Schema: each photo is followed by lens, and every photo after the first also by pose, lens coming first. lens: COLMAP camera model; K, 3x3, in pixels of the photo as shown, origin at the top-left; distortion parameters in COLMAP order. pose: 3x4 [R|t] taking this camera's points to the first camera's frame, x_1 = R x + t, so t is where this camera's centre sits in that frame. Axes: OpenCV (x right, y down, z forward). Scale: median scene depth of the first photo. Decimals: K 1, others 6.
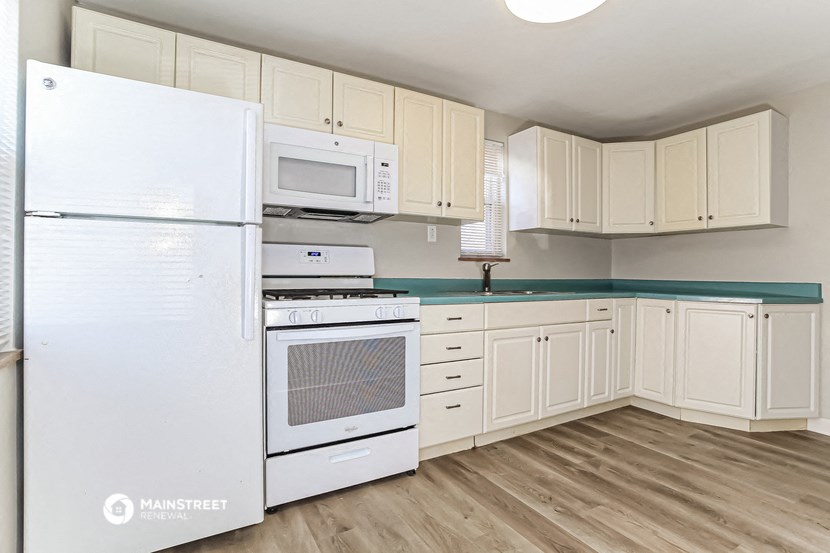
lens RADIAL K [[413.3, 0, 414.8], [0, 413.3, 273.9], [0, 0, 1]] dist [-0.031624, 0.000913]
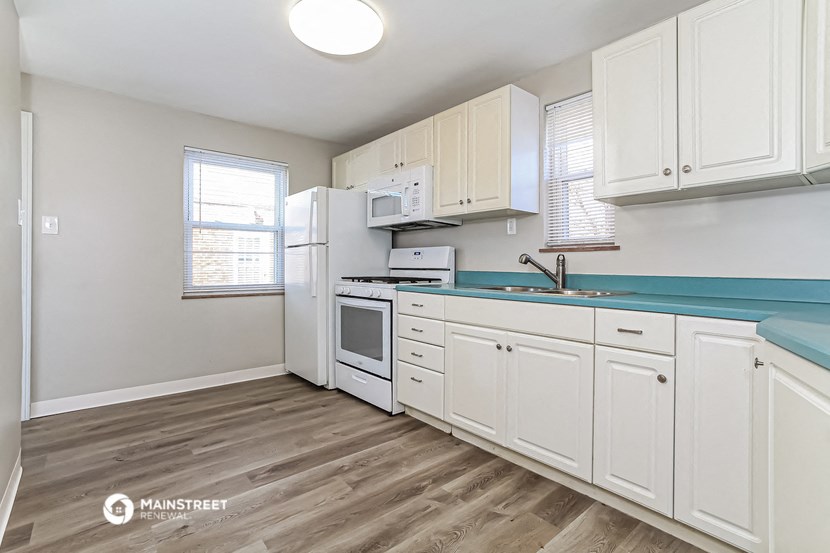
lens RADIAL K [[396.8, 0, 415.4], [0, 396.8, 271.2], [0, 0, 1]] dist [0.000314, 0.001449]
pose [[0.171490, 0.009258, -0.985142, 1.179185], [-0.002307, 0.999957, 0.008995, 0.001680], [0.985183, 0.000730, 0.171504, 0.783798]]
